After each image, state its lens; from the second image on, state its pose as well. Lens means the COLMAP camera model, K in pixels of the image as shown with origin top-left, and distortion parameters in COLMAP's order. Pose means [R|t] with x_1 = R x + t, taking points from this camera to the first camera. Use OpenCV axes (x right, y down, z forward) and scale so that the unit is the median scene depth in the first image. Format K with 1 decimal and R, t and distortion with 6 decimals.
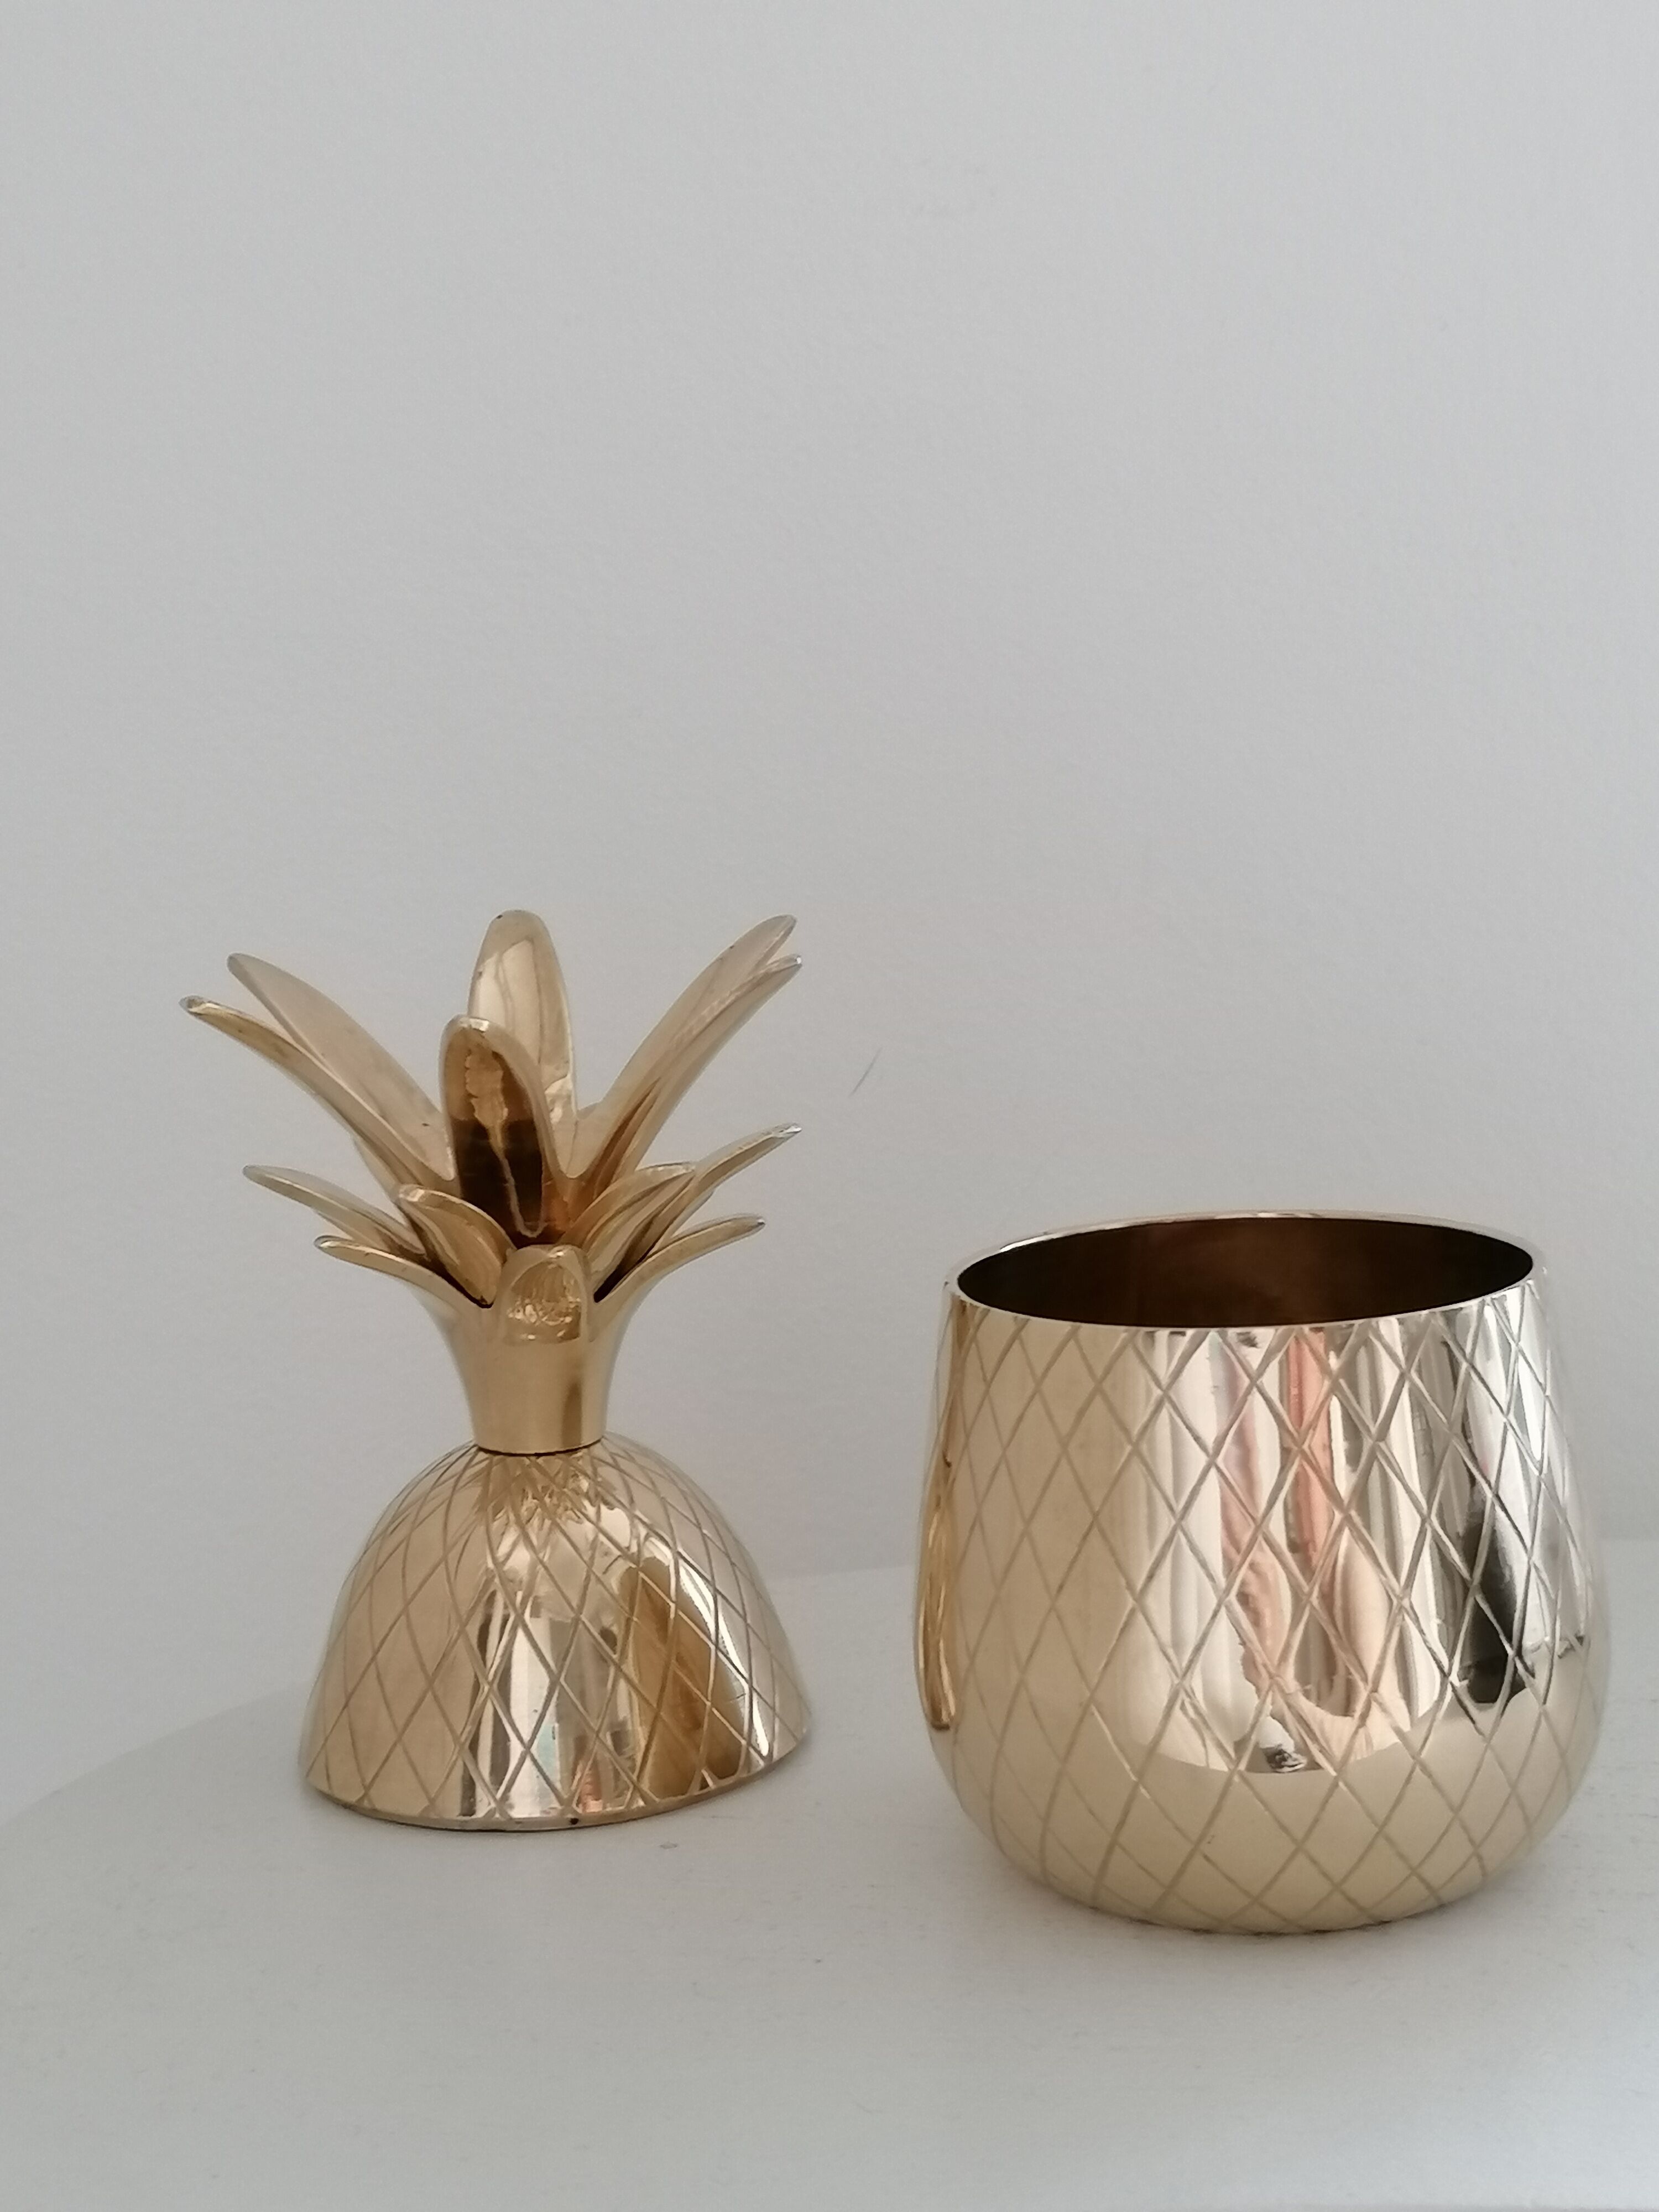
lens RADIAL K [[3507.7, 0, 831.7], [0, 3507.7, 1094.3], [0, 0, 1]] dist [0.028739, 0.000000]
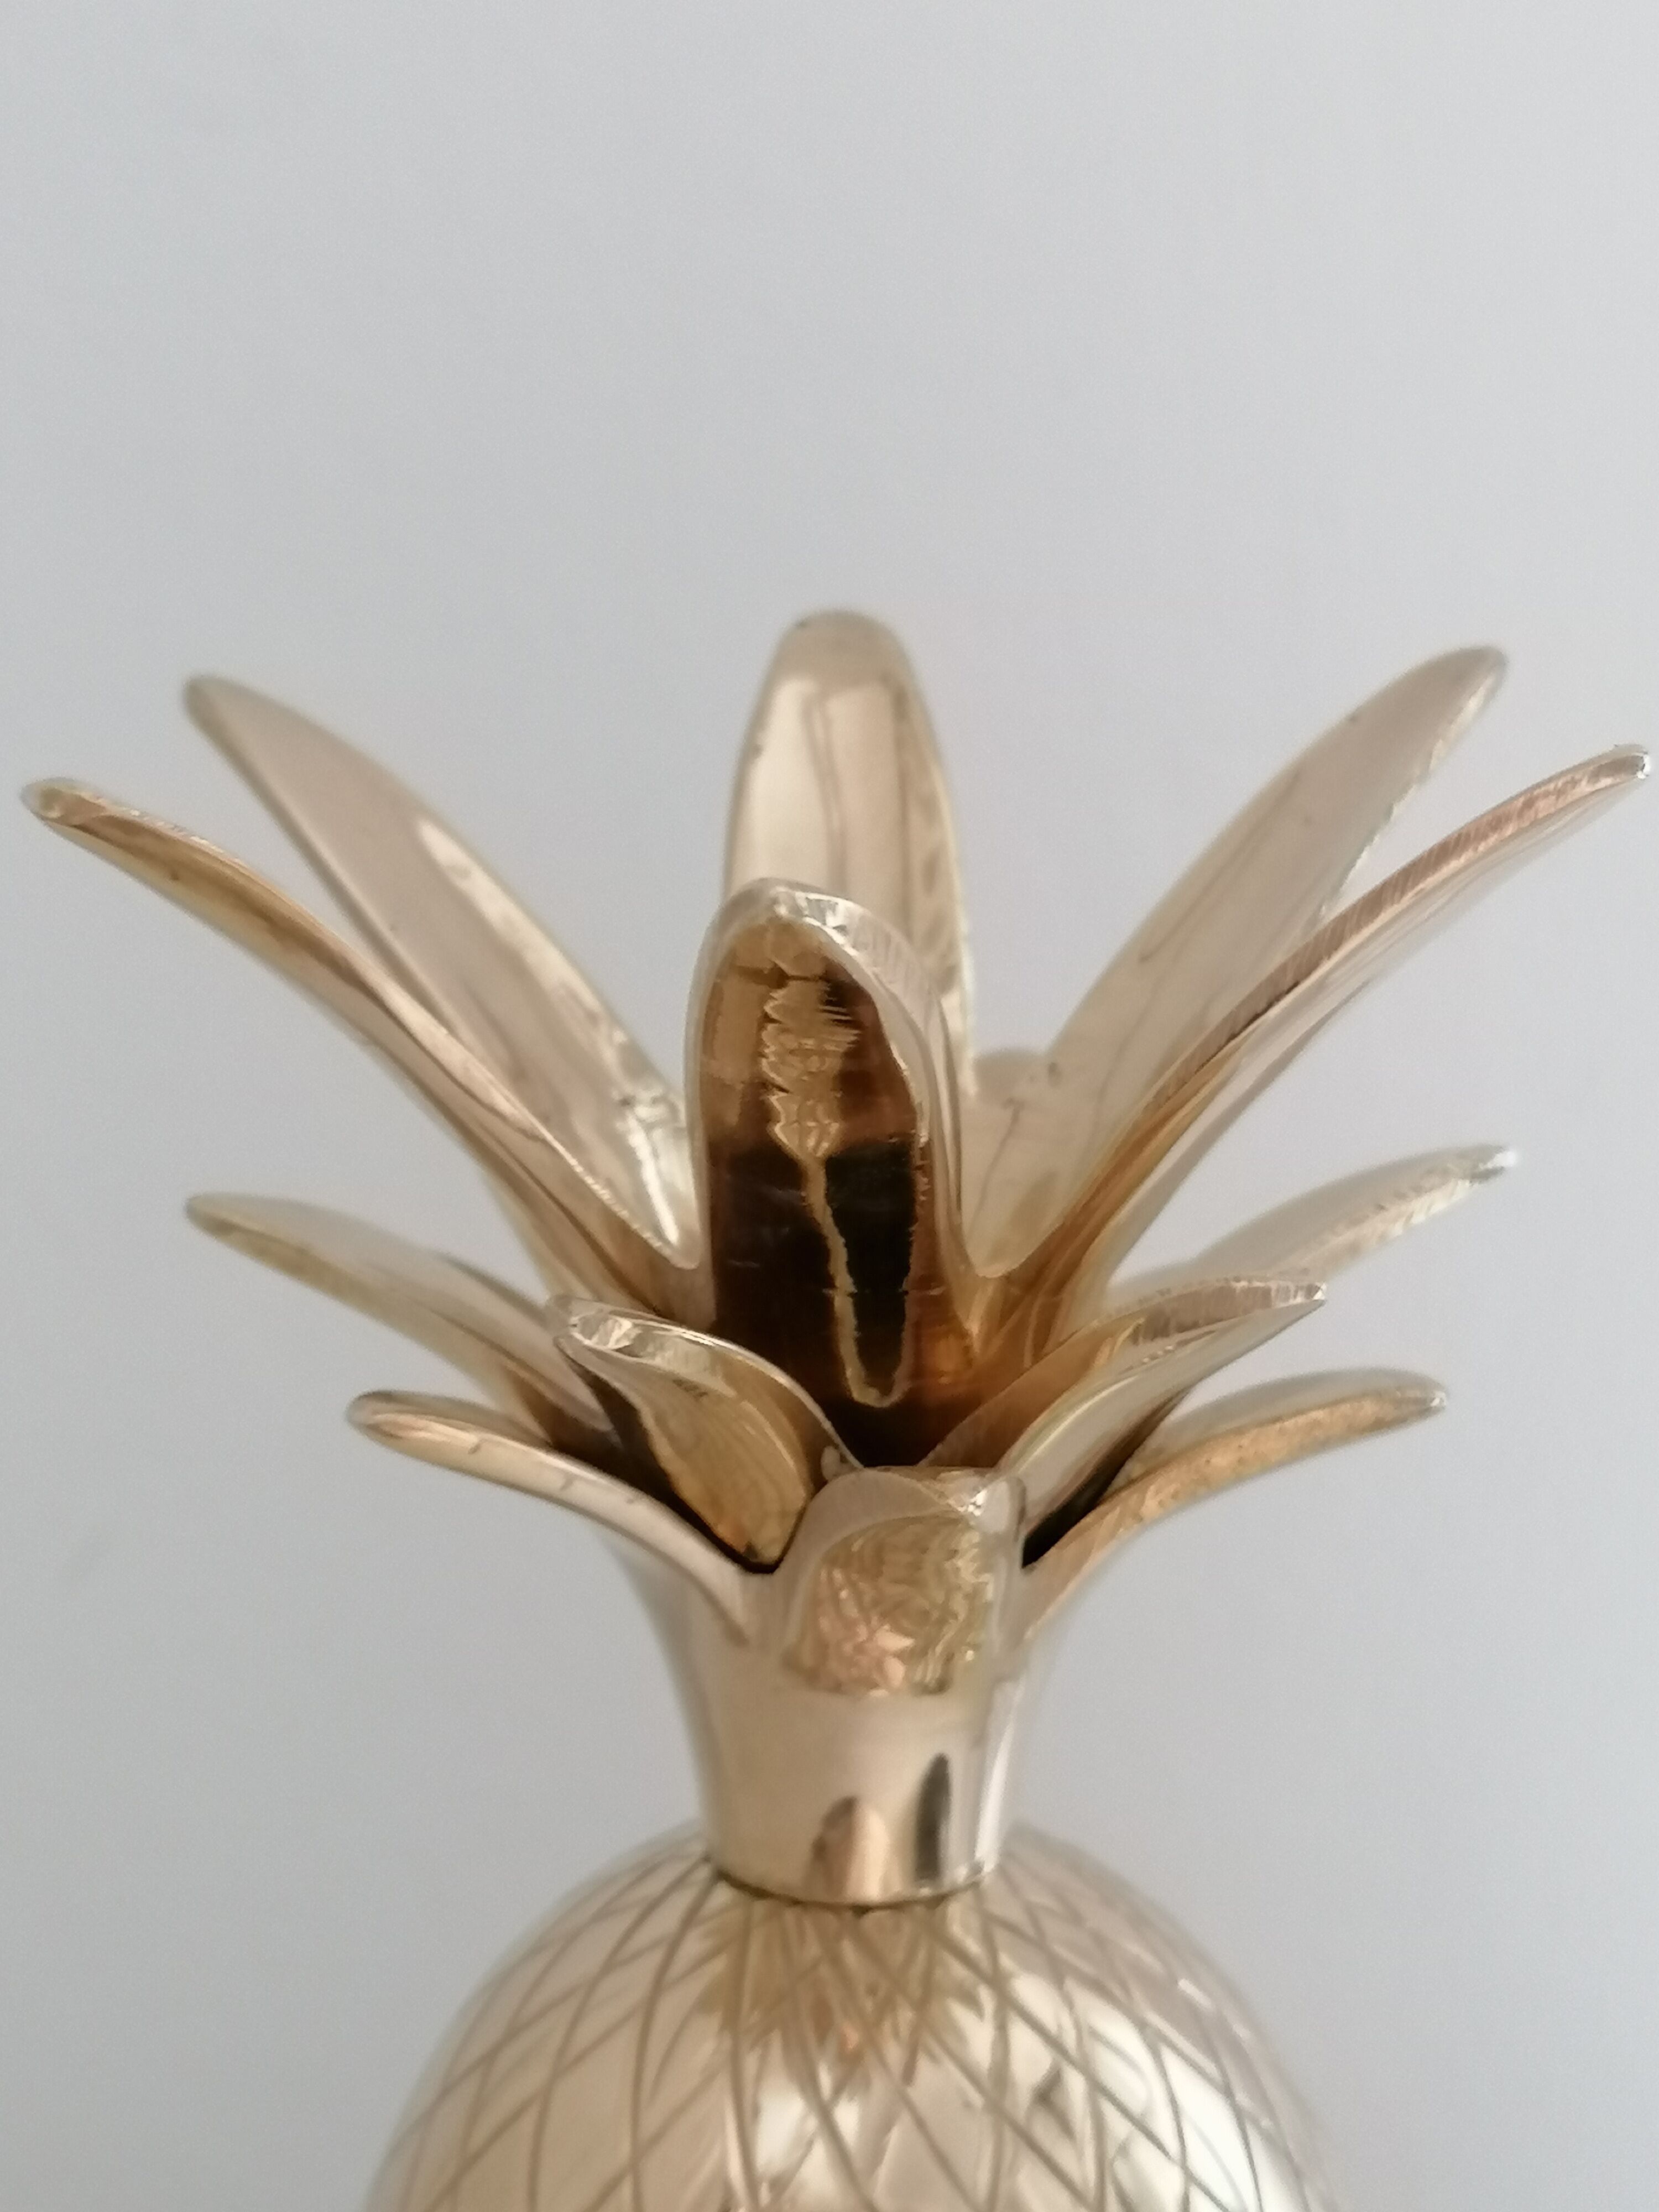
lens RADIAL K [[3507.7, 0, 842.4], [0, 3507.7, 1111.7], [0, 0, 1]] dist [0.028739, 0.000000]
pose [[0.998567, 0.051048, -0.016091, -0.084761], [-0.049636, 0.995680, 0.078466, -0.026000], [0.020027, -0.077555, 0.996787, 0.592832]]
